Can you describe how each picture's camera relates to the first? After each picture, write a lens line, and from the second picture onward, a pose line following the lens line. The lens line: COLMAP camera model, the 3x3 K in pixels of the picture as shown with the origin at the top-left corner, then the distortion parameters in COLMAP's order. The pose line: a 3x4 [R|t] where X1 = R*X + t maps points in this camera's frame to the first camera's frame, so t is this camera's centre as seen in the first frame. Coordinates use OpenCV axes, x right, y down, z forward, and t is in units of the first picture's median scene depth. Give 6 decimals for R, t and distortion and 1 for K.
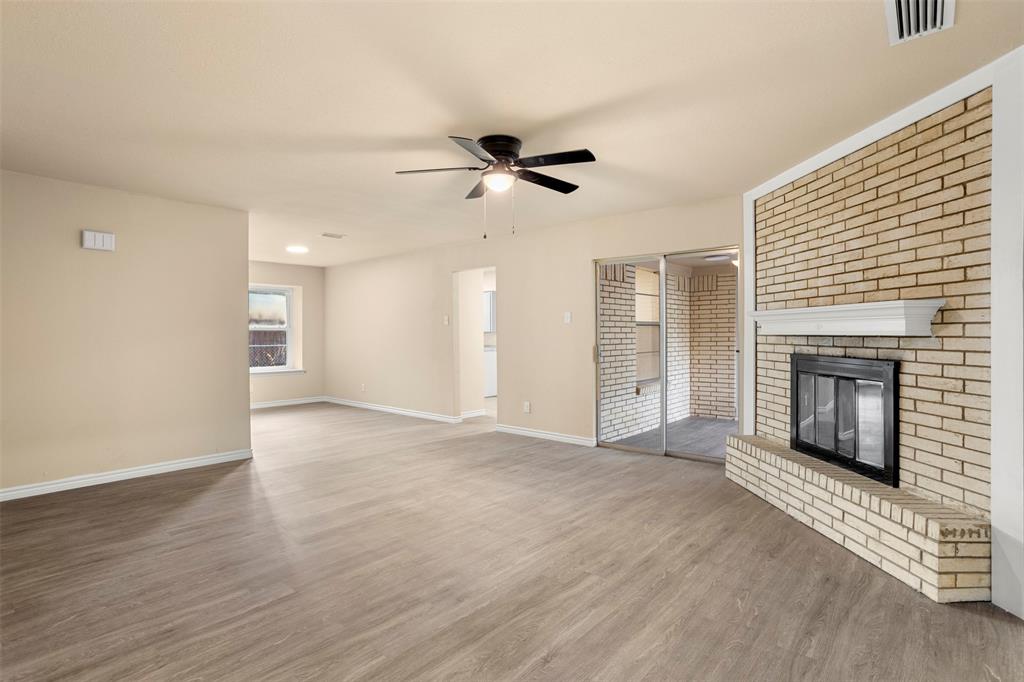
lens RADIAL K [[508.1, 0, 509.5], [0, 508.1, 334.3], [0, 0, 1]] dist [-0.057464, 0.030288]
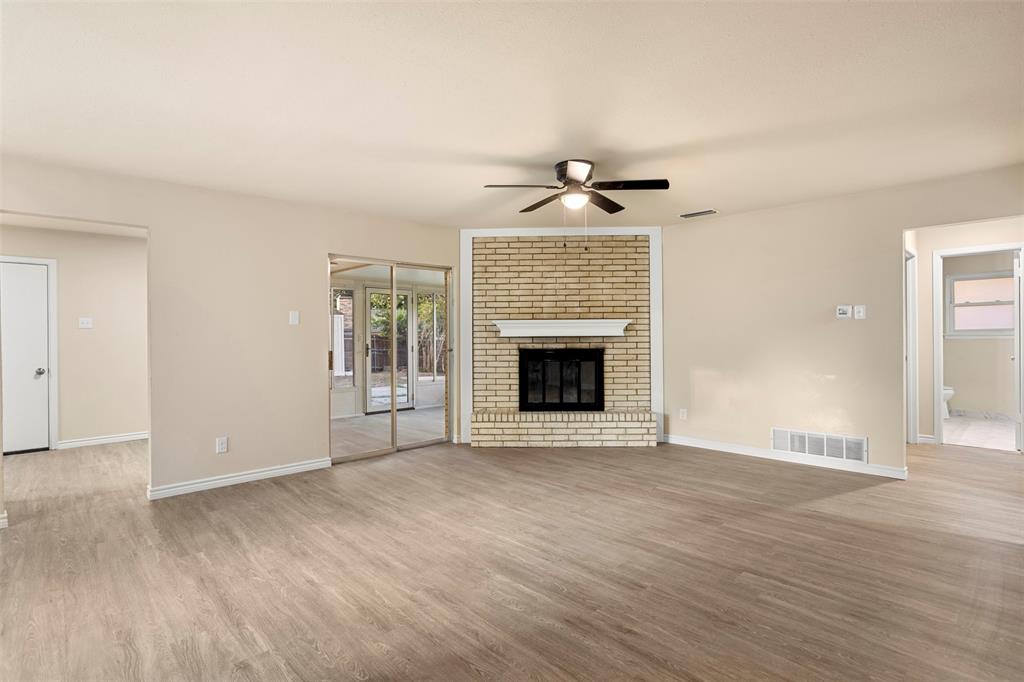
lens RADIAL K [[508.1, 0, 509.5], [0, 508.1, 334.3], [0, 0, 1]] dist [-0.057464, 0.030288]
pose [[0.092453, 0.004564, 0.995707, -1.189593], [0.010458, 0.999930, -0.005554, 0.002946], [-0.995662, 0.010927, 0.092399, 1.072800]]
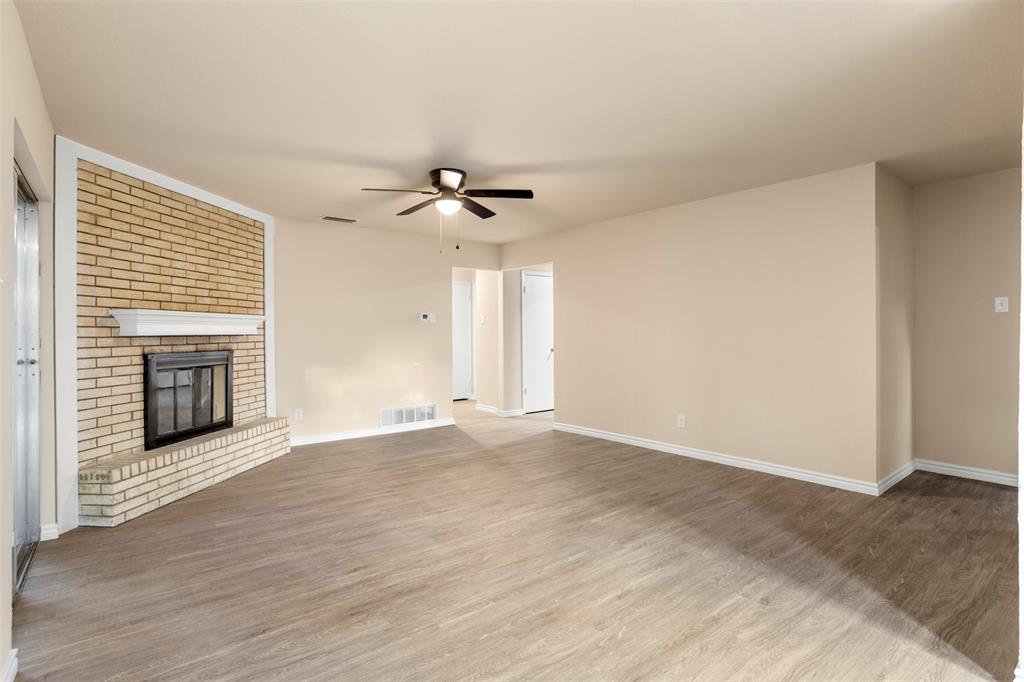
lens RADIAL K [[508.1, 0, 509.5], [0, 508.1, 334.3], [0, 0, 1]] dist [-0.057464, 0.030288]
pose [[-0.983568, 0.009449, 0.180293, -0.389600], [0.011033, 0.999909, 0.007785, -0.001569], [-0.180203, 0.009646, -0.983582, 2.228003]]
